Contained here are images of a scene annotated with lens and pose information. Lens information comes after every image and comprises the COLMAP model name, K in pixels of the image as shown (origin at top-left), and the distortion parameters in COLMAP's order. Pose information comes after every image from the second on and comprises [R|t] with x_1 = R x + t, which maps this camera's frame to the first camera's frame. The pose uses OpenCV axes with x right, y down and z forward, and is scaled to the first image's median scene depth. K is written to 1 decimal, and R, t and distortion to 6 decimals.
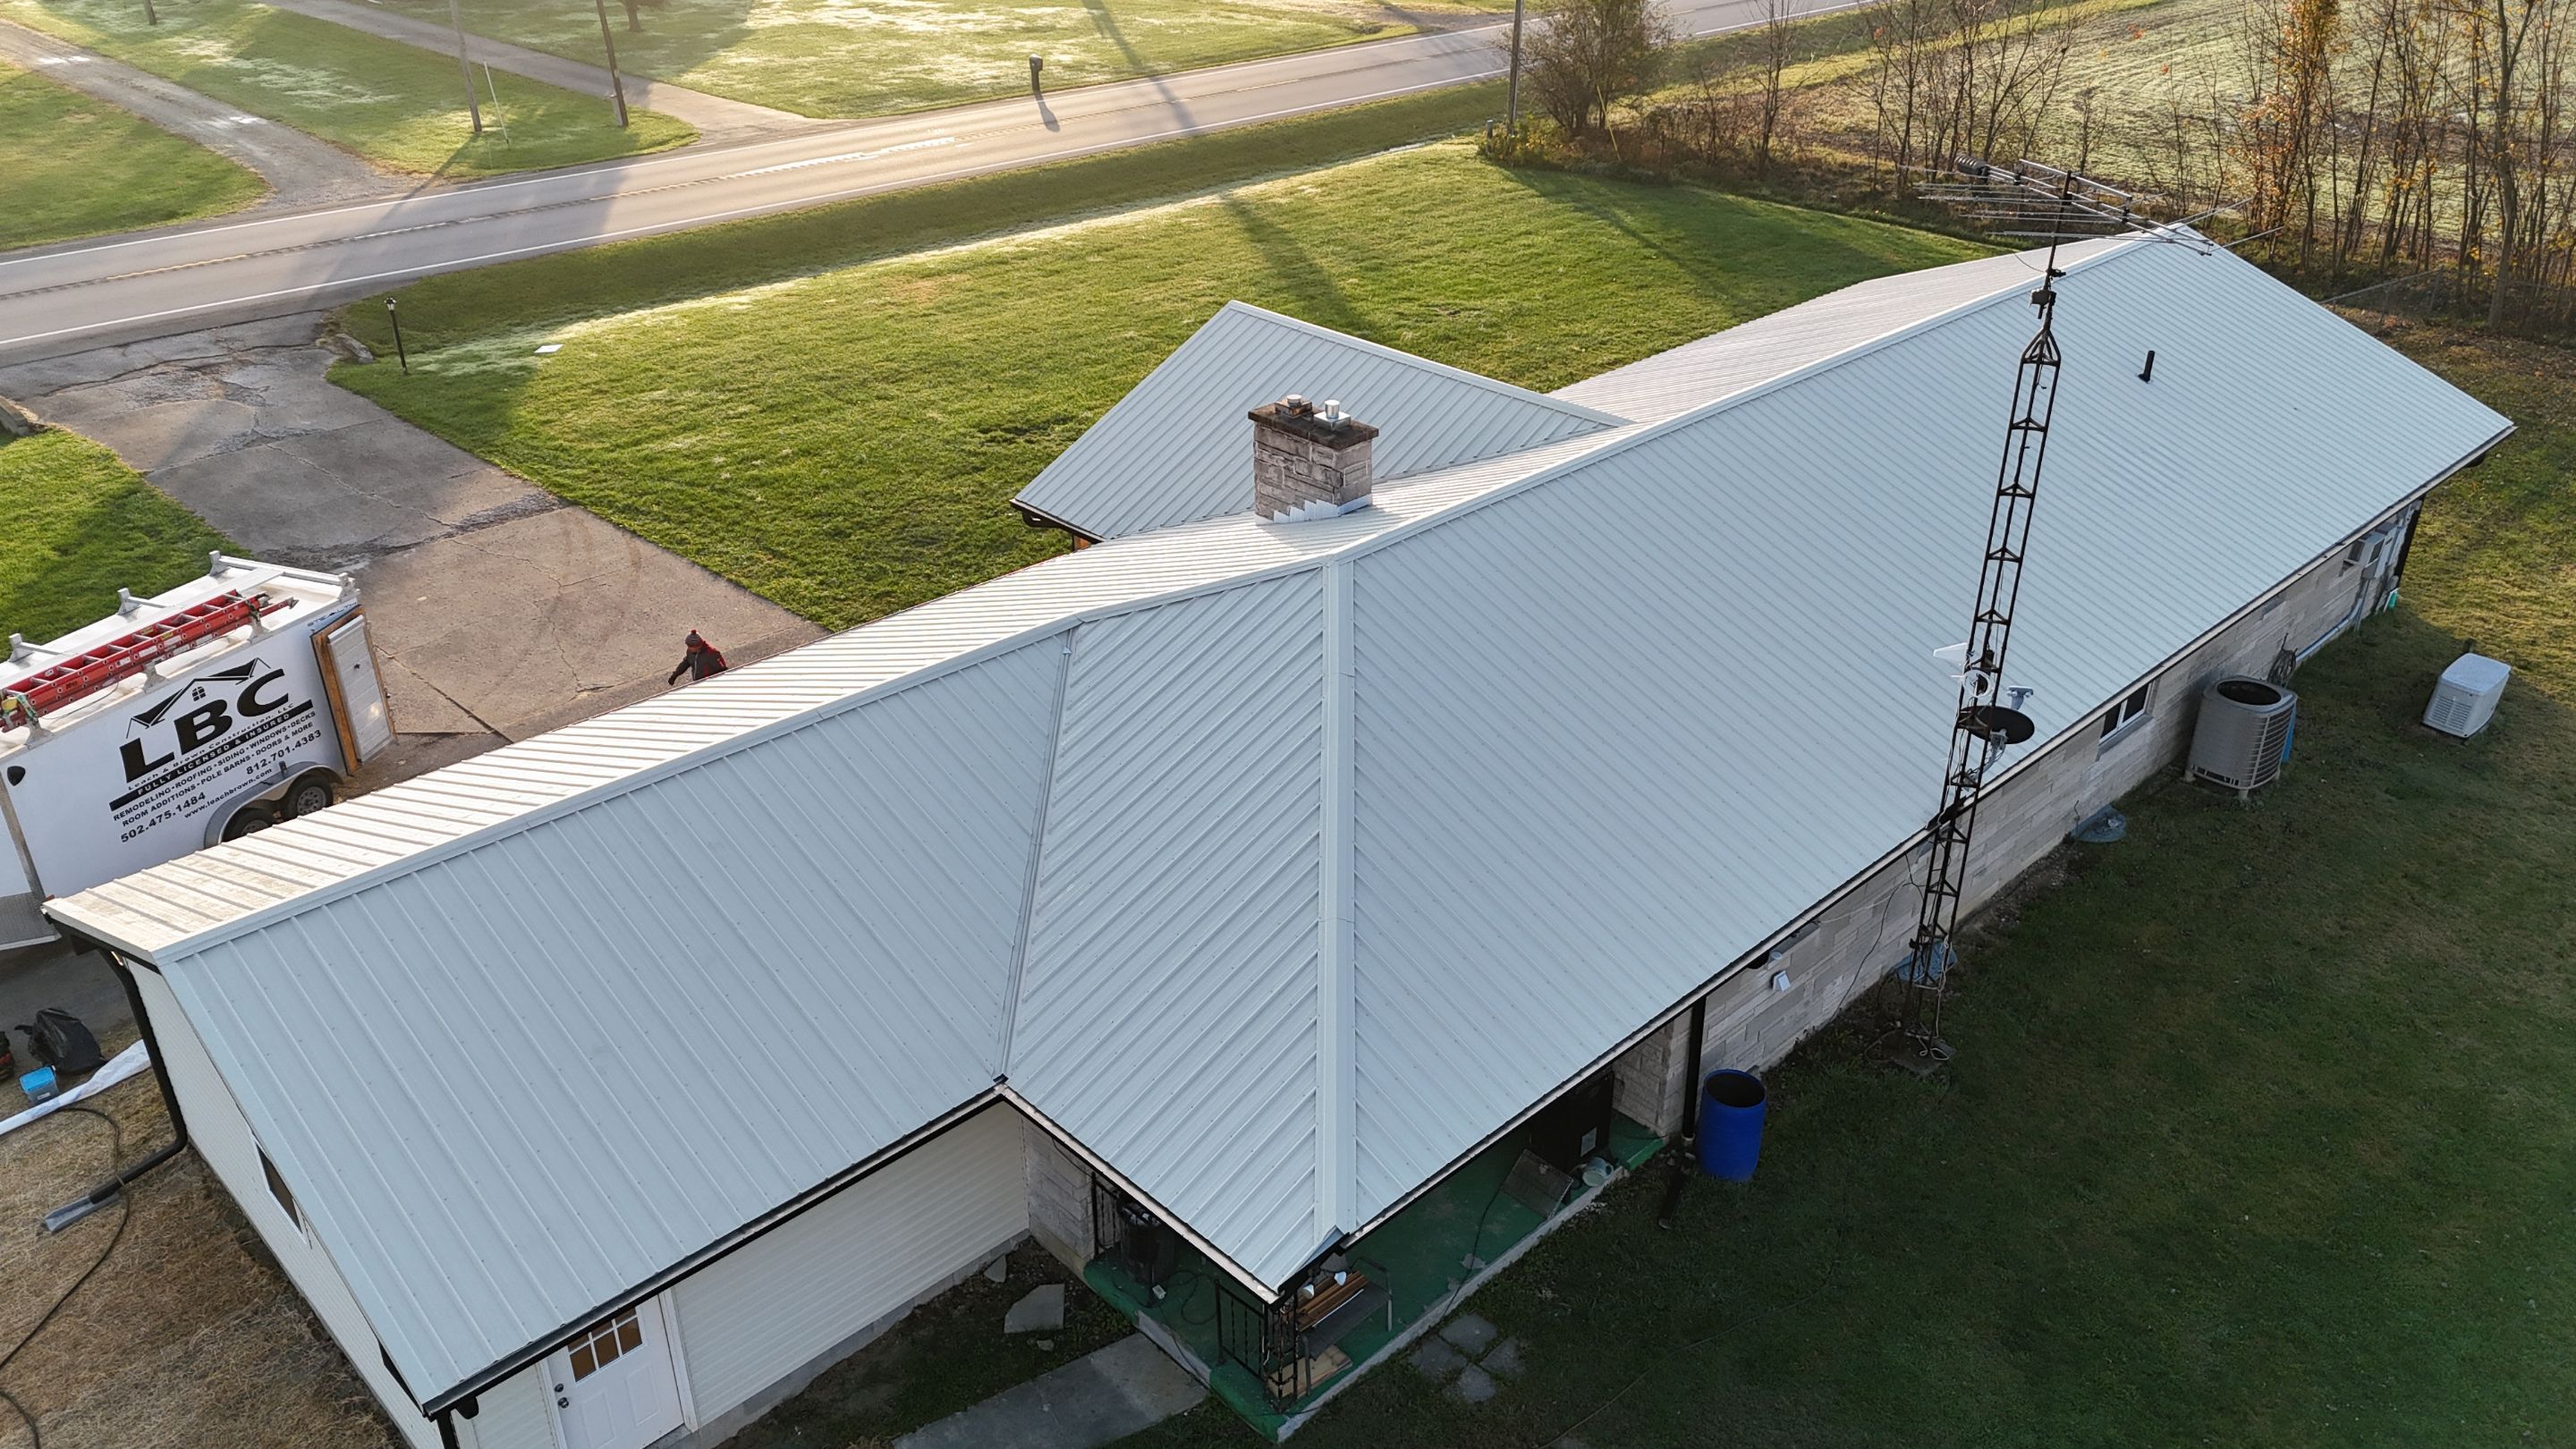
lens RADIAL K [[1927.0, 0, 1274.7], [0, 1927.0, 718.2], [0, 0, 1]] dist [0.073516, -0.066460]
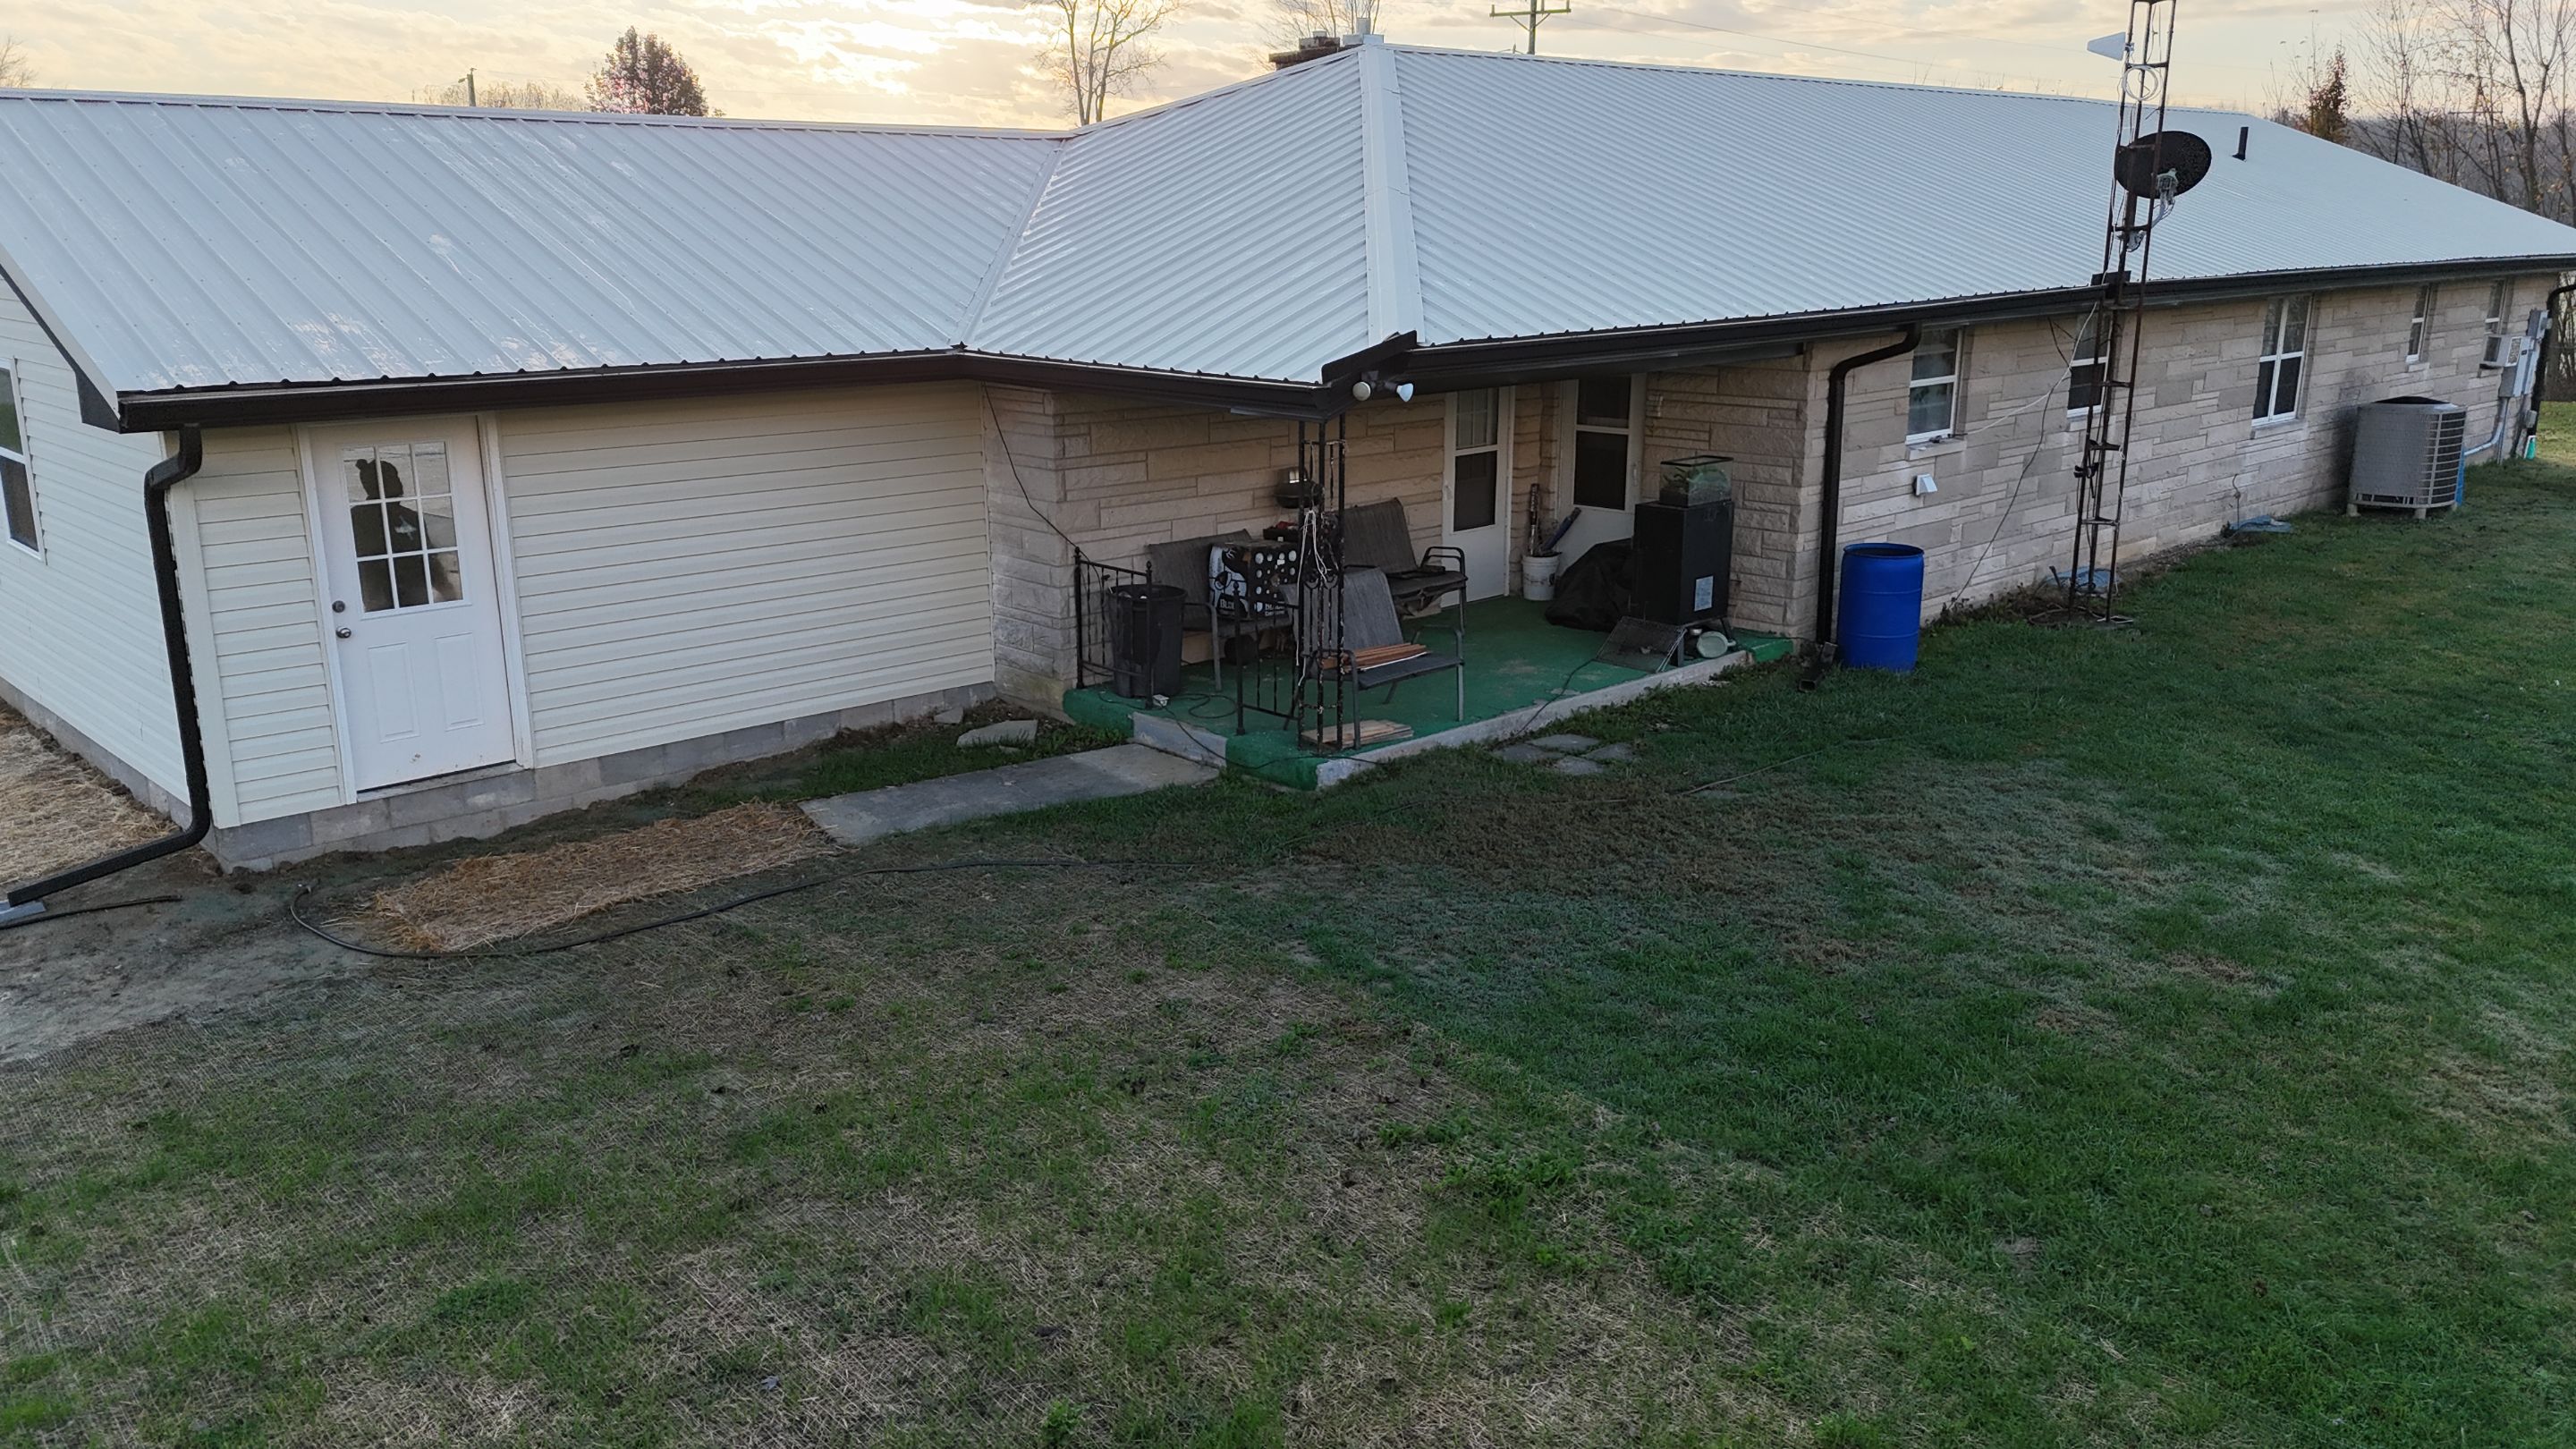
lens RADIAL K [[1927.0, 0, 1285.1], [0, 1927.0, 731.1], [0, 0, 1]] dist [0.073516, -0.066460]
pose [[0.999996, -0.002955, -0.000433, -0.008751], [0.002778, 0.973484, -0.228739, 0.440470], [0.001097, 0.228737, 0.973488, 0.235706]]
